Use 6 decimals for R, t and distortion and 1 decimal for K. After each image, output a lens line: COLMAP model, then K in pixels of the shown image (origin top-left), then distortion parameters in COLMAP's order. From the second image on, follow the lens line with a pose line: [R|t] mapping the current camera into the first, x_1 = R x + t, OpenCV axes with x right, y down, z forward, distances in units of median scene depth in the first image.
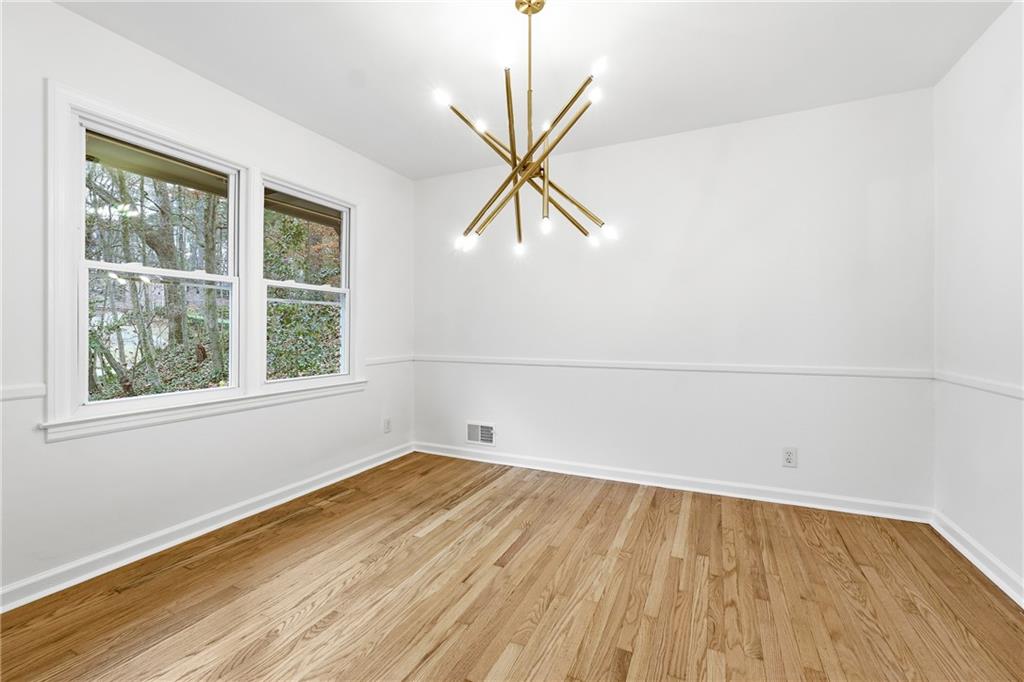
lens RADIAL K [[433.3, 0, 510.8], [0, 433.3, 330.2], [0, 0, 1]] dist [-0.012665, 0.003488]
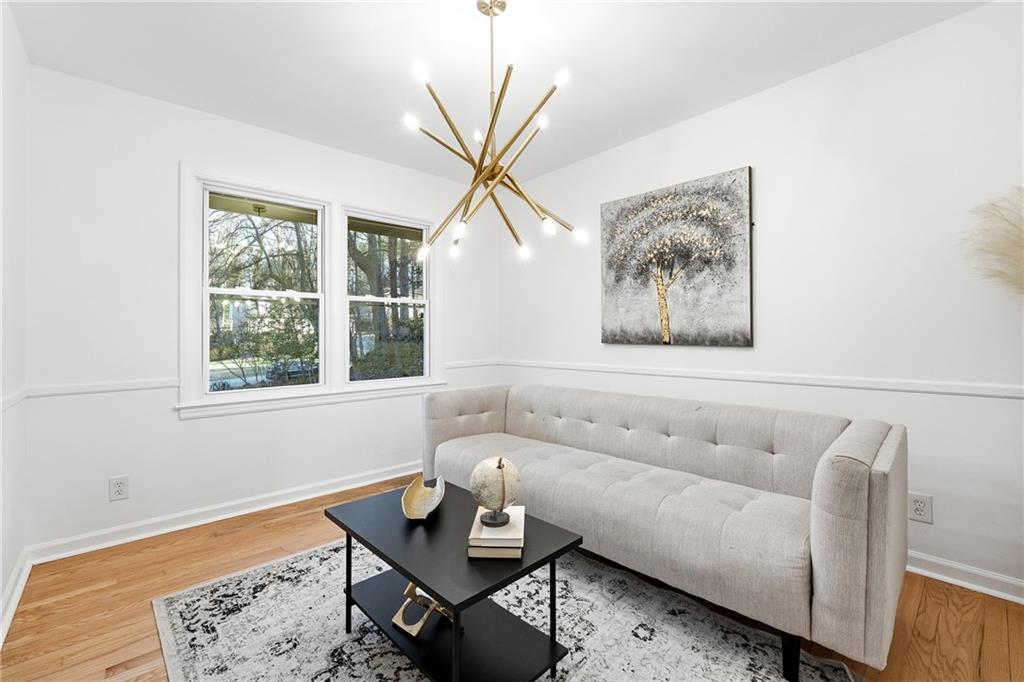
lens RADIAL K [[433.3, 0, 510.8], [0, 433.3, 330.2], [0, 0, 1]] dist [-0.012665, 0.003488]
pose [[0.922630, -0.016034, -0.385354, 0.356464], [0.012000, 0.999845, -0.012870, 0.001038], [0.385500, 0.007249, 0.922679, 0.094016]]
